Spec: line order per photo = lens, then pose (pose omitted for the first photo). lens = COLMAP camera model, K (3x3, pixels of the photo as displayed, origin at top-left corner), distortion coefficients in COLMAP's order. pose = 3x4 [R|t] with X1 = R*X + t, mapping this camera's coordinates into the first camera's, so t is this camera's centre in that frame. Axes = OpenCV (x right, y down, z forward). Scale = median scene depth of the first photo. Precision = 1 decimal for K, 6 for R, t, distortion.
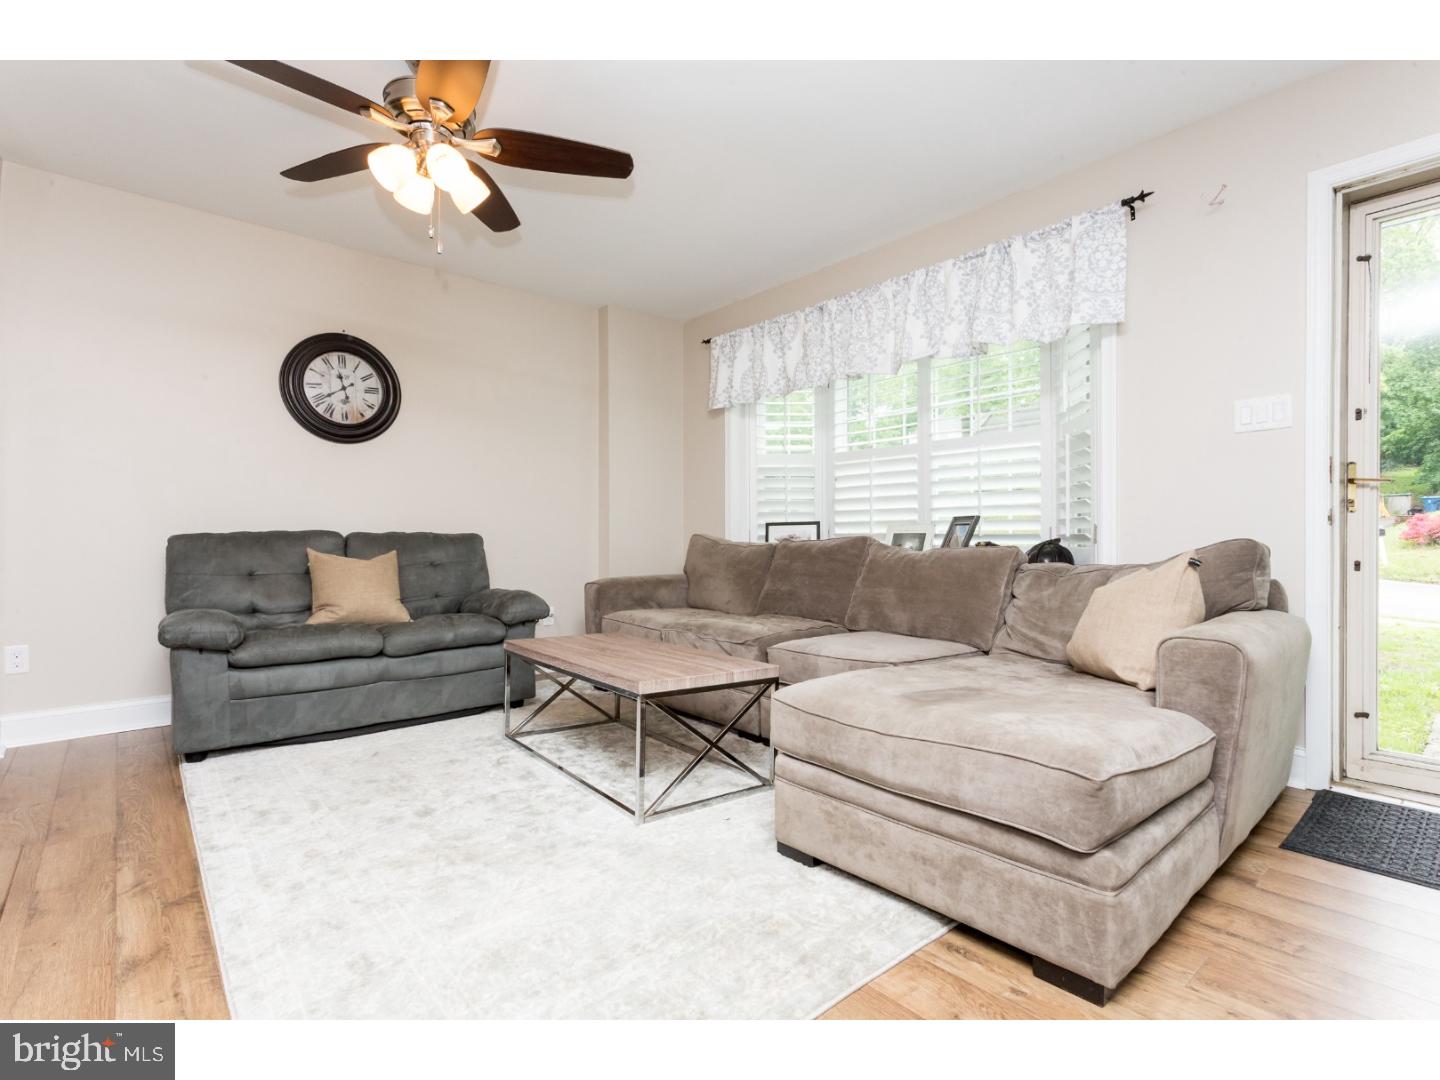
lens RADIAL K [[710.0, 0, 701.3], [0, 710.0, 539.9], [0, 0, 1]] dist [0.004807, -0.000023]
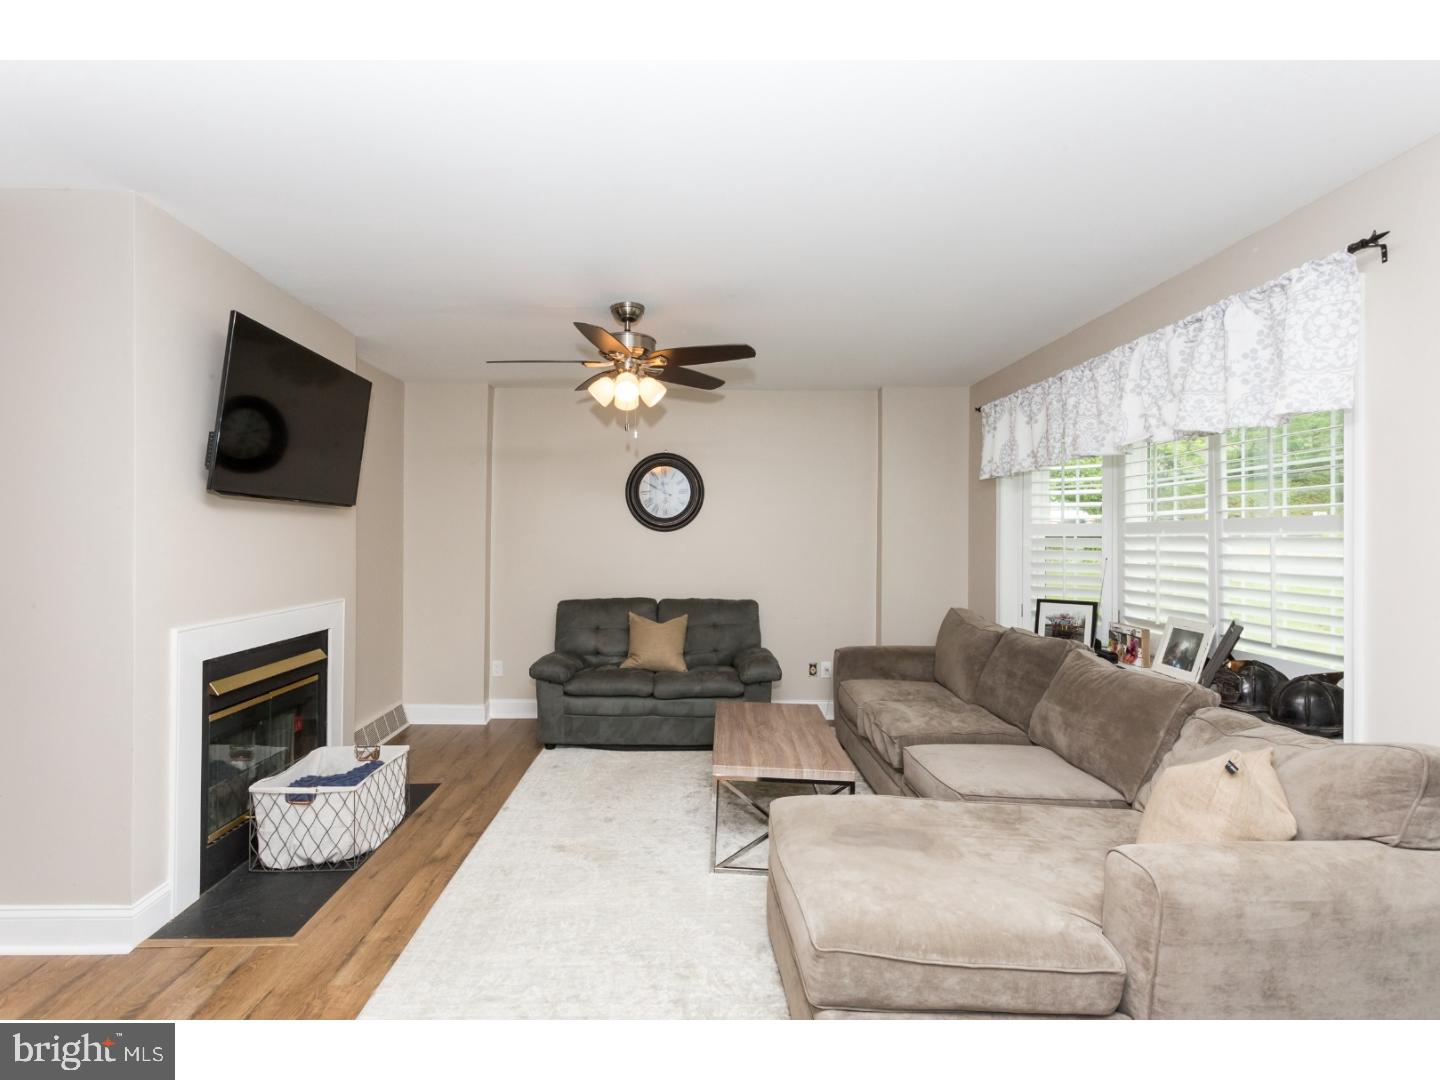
lens RADIAL K [[685.2, 0, 646.9], [0, 685.2, 542.9], [0, 0, 1]] dist [0.000886, 0.000035]
pose [[0.750511, -0.002064, -0.660855, 0.428132], [0.000370, 0.999996, -0.002703, -0.135081], [0.660858, 0.001785, 0.750509, -0.026660]]
